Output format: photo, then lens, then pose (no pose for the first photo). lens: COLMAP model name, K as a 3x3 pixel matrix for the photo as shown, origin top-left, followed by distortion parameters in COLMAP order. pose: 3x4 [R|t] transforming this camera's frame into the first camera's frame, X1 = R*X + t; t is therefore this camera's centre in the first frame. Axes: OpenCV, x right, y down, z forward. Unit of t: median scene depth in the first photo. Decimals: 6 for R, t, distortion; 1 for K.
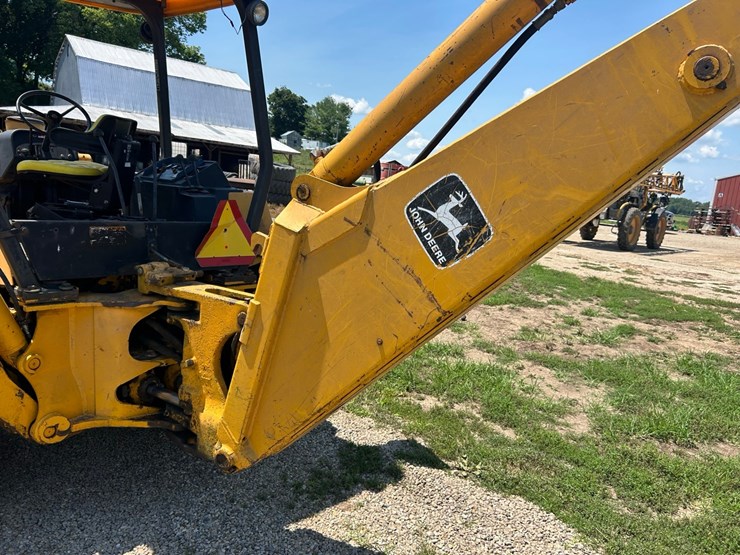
lens RADIAL K [[559.1, 0, 376.5], [0, 559.1, 281.2], [0, 0, 1]] dist [0.044879, -0.052969]
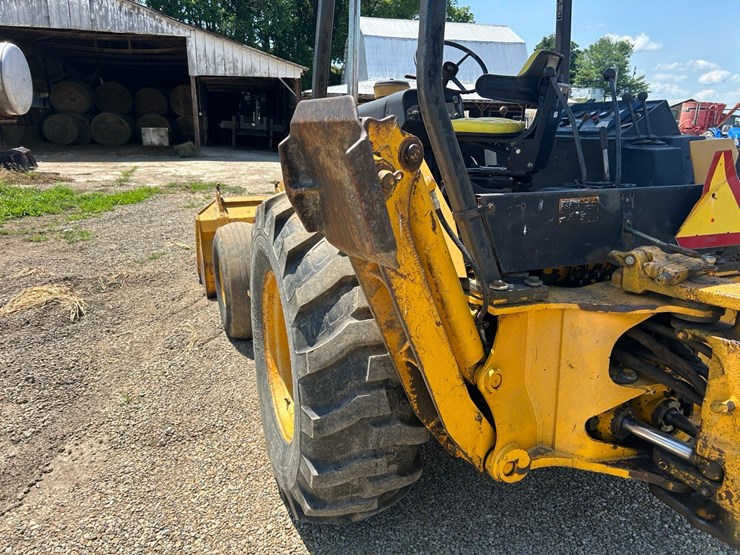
lens RADIAL K [[556.9, 0, 369.1], [0, 556.9, 273.1], [0, 0, 1]] dist [0.064869, -0.073115]
pose [[0.894279, 0.028626, -0.446594, -0.406170], [-0.003377, 0.998355, 0.057233, -0.042226], [0.447498, -0.049674, 0.892904, 0.236230]]
